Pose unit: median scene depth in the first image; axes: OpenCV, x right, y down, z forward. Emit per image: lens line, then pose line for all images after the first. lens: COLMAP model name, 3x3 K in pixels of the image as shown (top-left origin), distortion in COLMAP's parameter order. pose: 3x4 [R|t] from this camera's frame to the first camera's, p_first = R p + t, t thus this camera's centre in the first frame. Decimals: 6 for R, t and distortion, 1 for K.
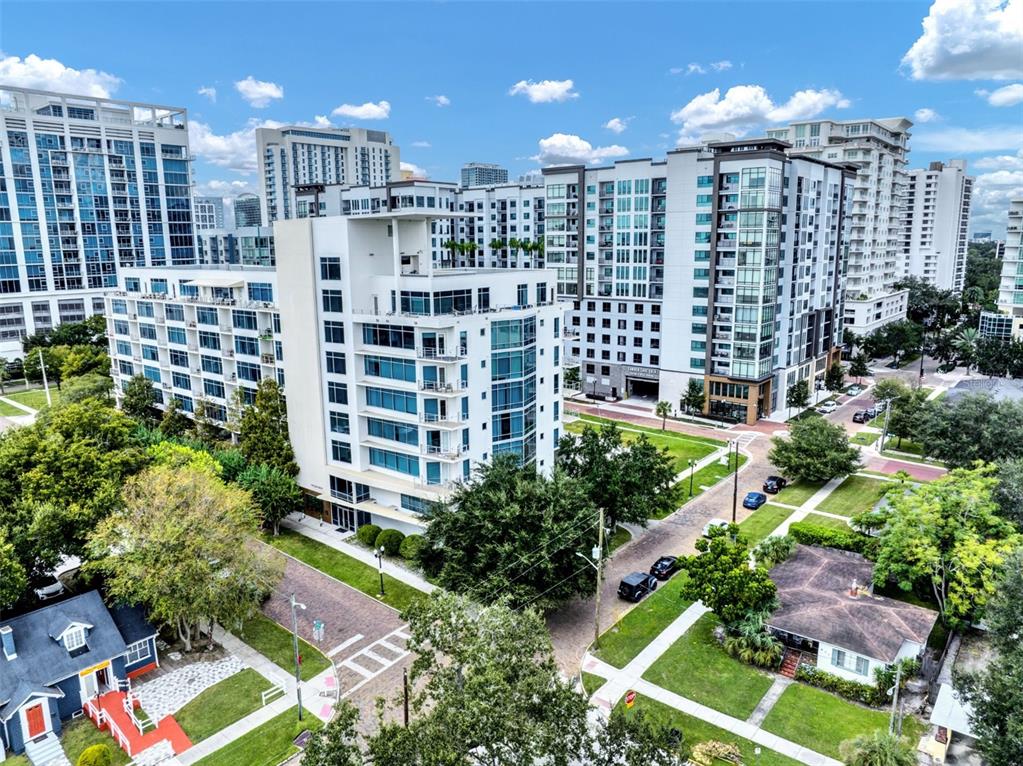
lens RADIAL K [[719.5, 0, 503.4], [0, 719.5, 387.8], [0, 0, 1]] dist [-0.039559, 0.000125]
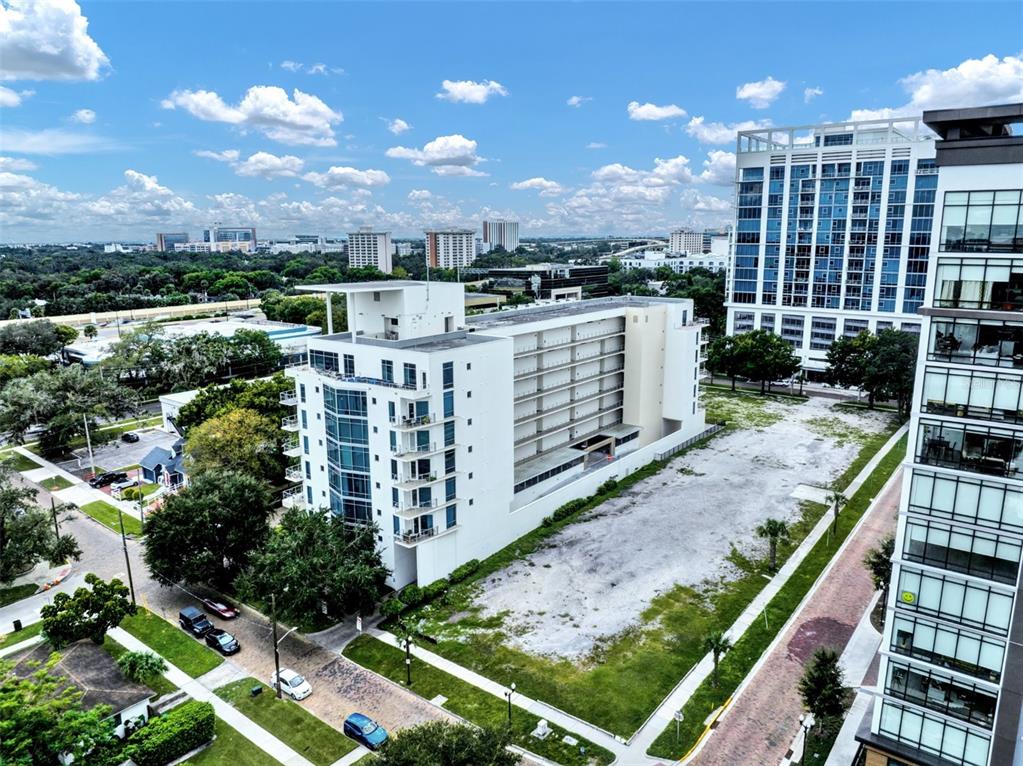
lens RADIAL K [[719.5, 0, 507.5], [0, 719.5, 382.8], [0, 0, 1]] dist [-0.039559, 0.000125]
pose [[0.033268, 0.212169, -0.976667, 0.582810], [-0.194869, 0.959830, 0.201874, -0.199866], [0.980265, 0.183606, 0.073276, 0.629037]]
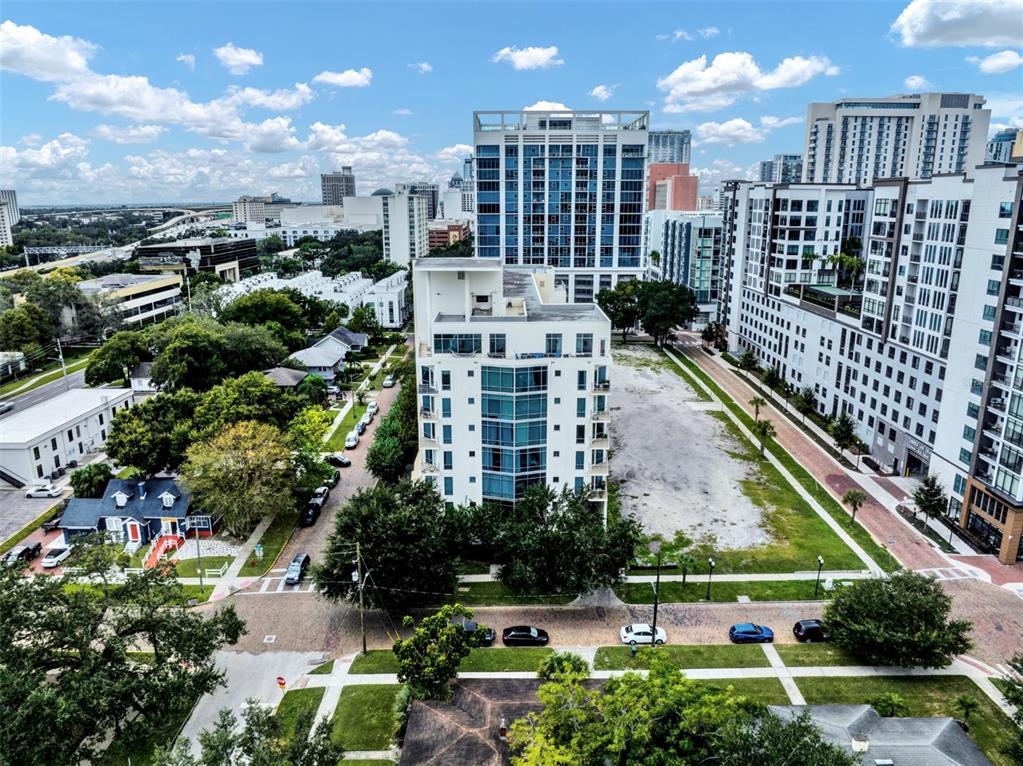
lens RADIAL K [[719.5, 0, 506.1], [0, 719.5, 384.7], [0, 0, 1]] dist [-0.039559, 0.000125]
pose [[0.637810, 0.201768, -0.743296, 0.443460], [-0.159238, 0.978770, 0.129048, -0.111773], [0.753553, 0.036053, 0.656398, 0.152034]]
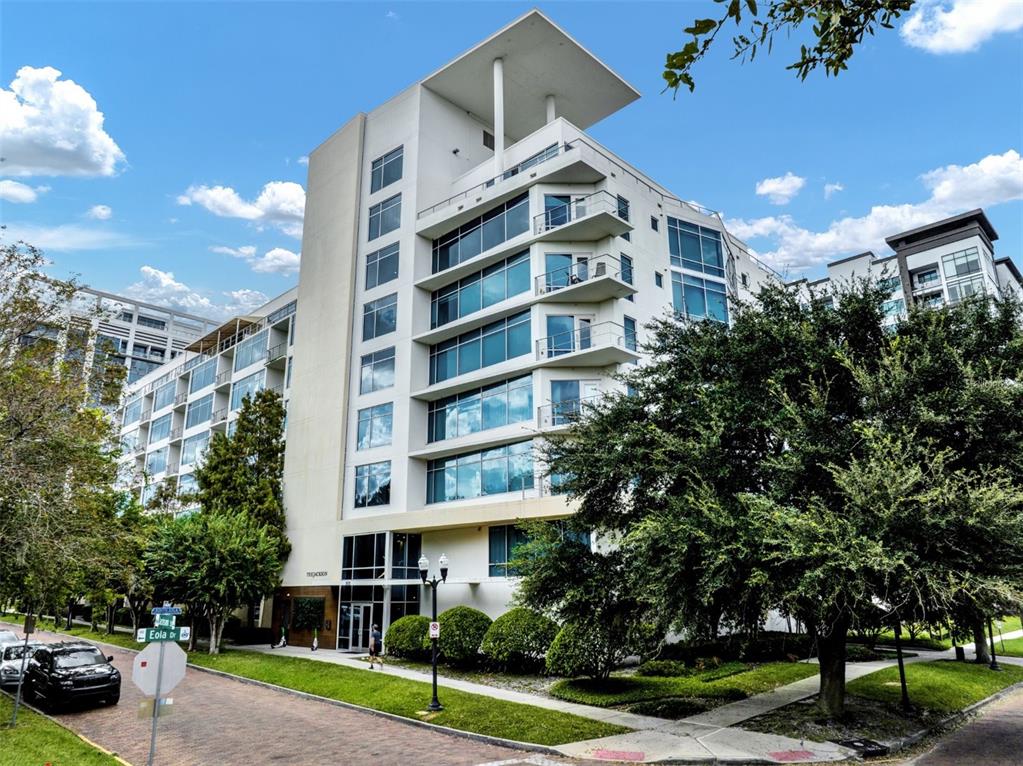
lens RADIAL K [[719.5, 0, 506.4], [0, 719.5, 387.0], [0, 0, 1]] dist [-0.039559, 0.000125]
pose [[0.995409, -0.020945, -0.093394, -0.046643], [-0.024644, 0.886783, -0.461529, 0.142224], [0.092487, 0.461711, 0.882195, 0.295942]]
